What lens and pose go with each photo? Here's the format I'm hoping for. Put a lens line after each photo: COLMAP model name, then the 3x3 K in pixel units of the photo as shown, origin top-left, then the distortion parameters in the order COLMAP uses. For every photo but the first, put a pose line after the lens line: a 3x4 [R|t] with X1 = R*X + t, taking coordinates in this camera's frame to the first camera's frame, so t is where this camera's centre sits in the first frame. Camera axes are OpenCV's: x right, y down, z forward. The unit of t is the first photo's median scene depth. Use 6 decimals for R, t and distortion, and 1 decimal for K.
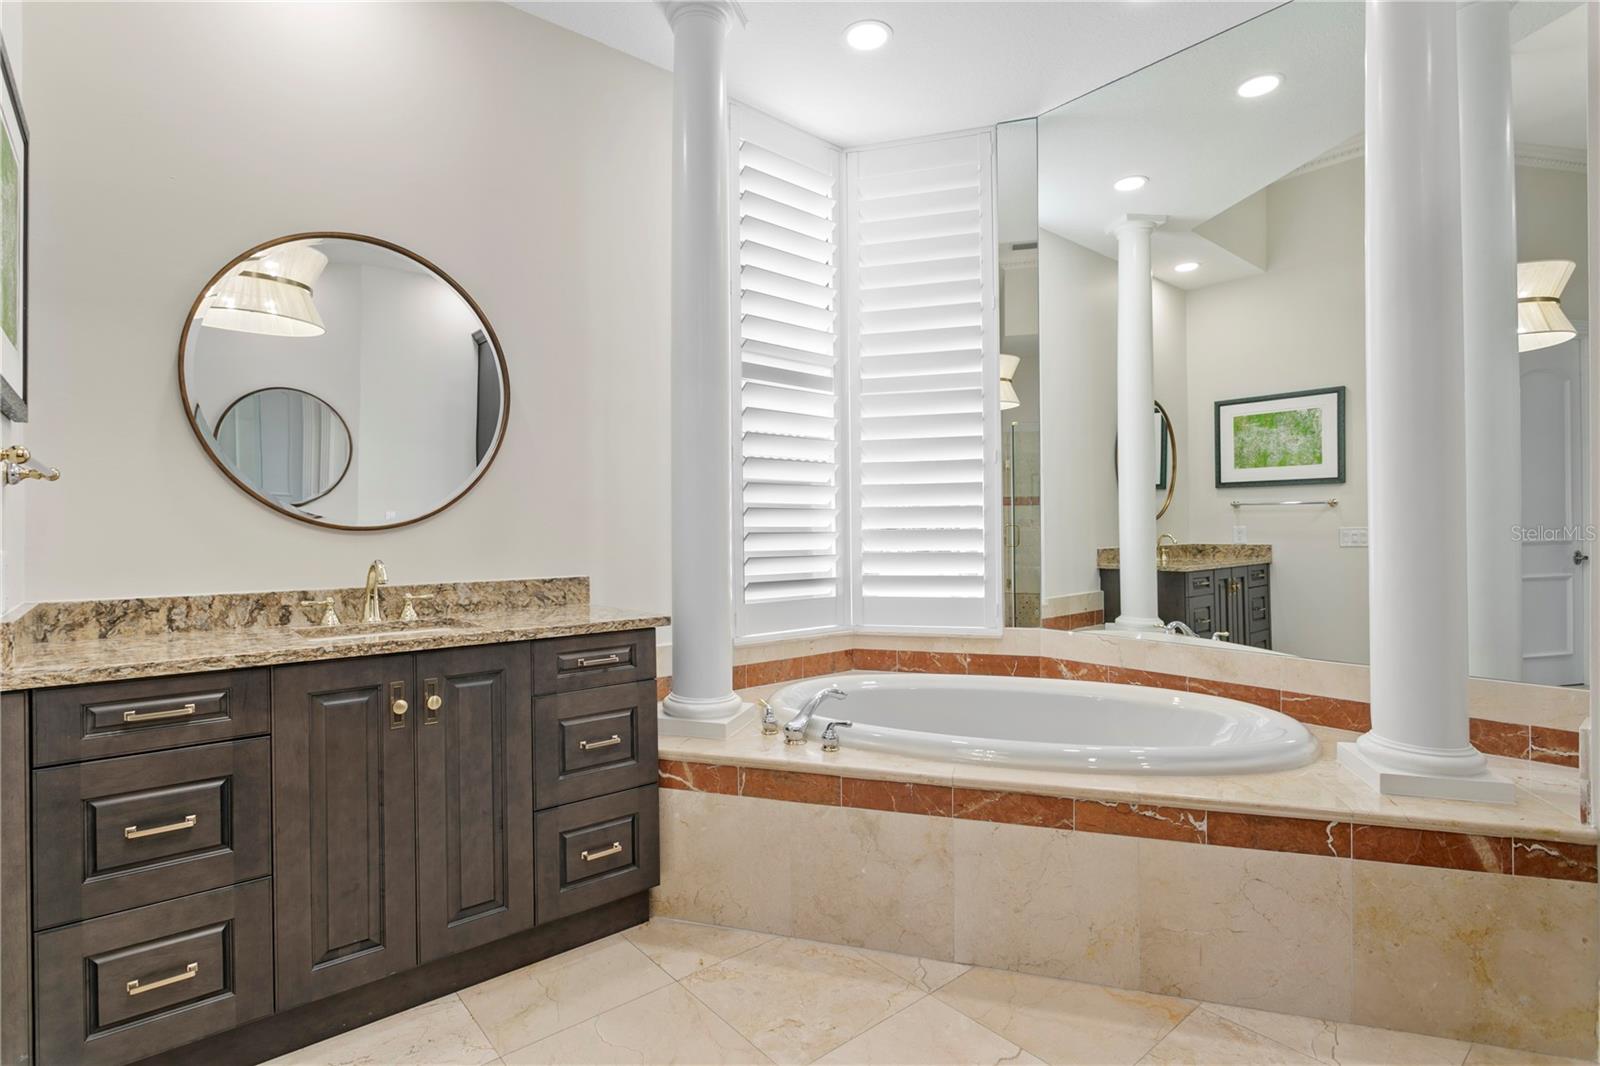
lens RADIAL K [[793.2, 0, 782.7], [0, 793.2, 527.9], [0, 0, 1]] dist [-0.018565, 0.012066]
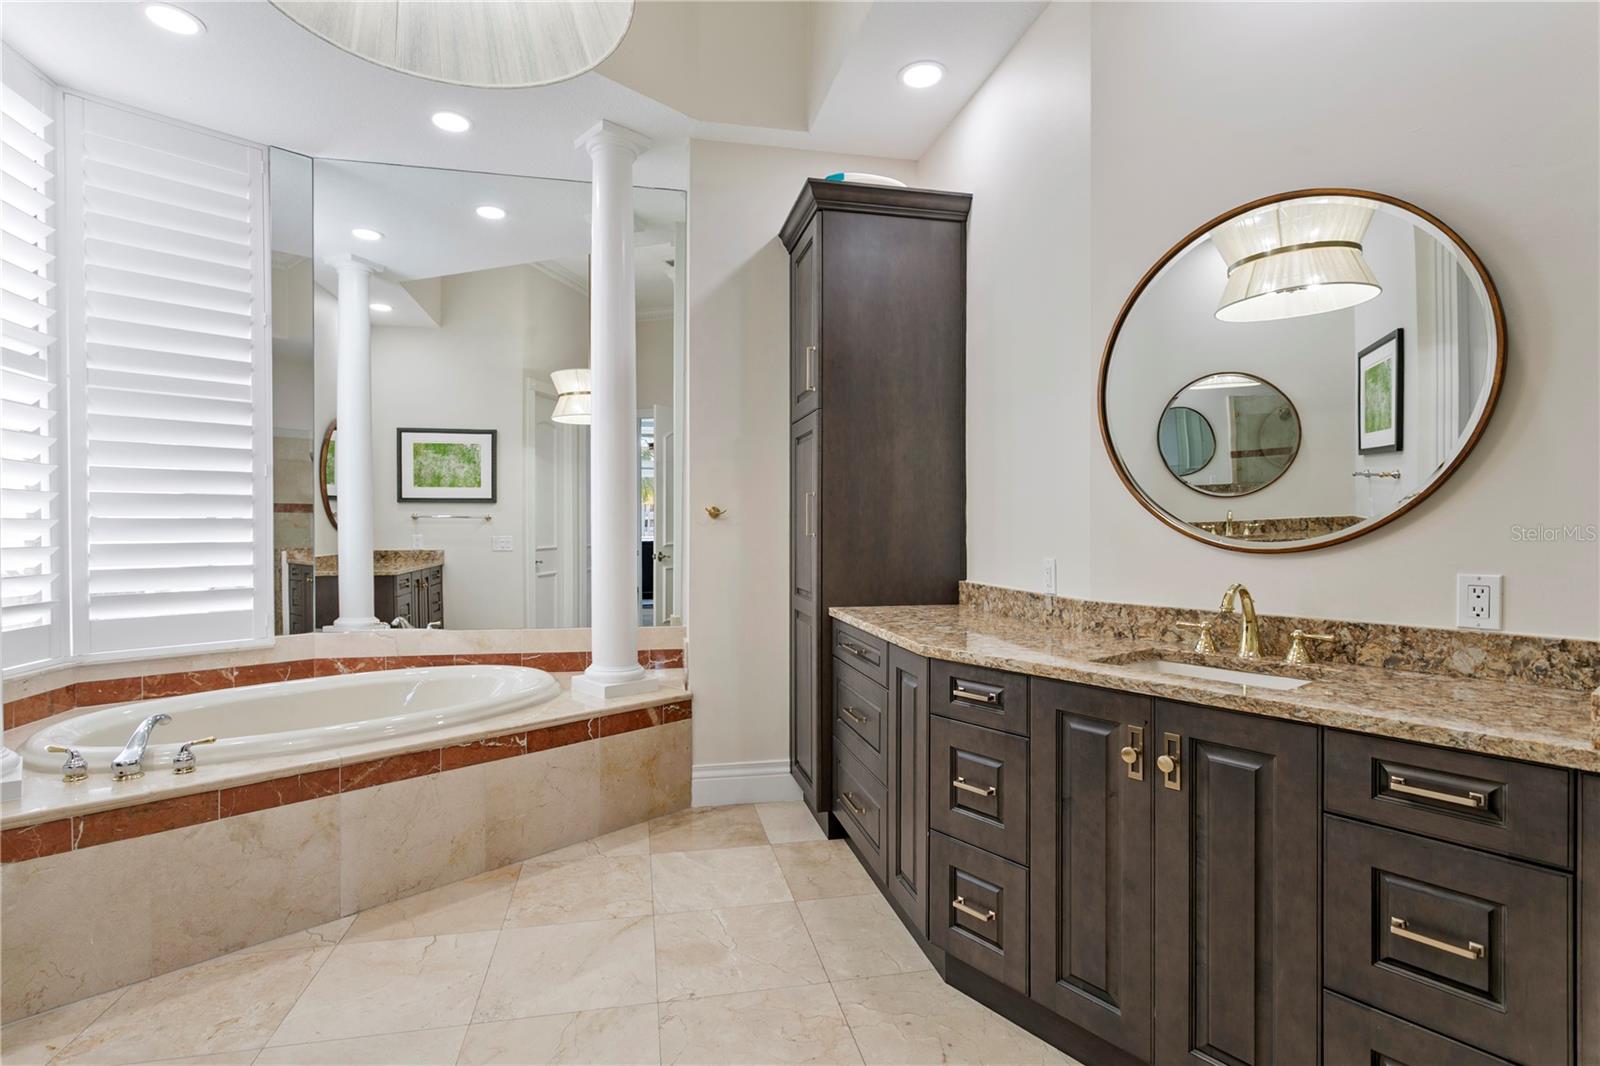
lens RADIAL K [[767.1, 0, 801.0], [0, 767.1, 541.7], [0, 0, 1]] dist [0.022788, -0.001018]
pose [[0.460675, -0.007942, 0.887533, -0.311909], [-0.003892, 0.999932, 0.010968, -0.012306], [-0.887560, -0.008507, 0.460613, -0.080765]]
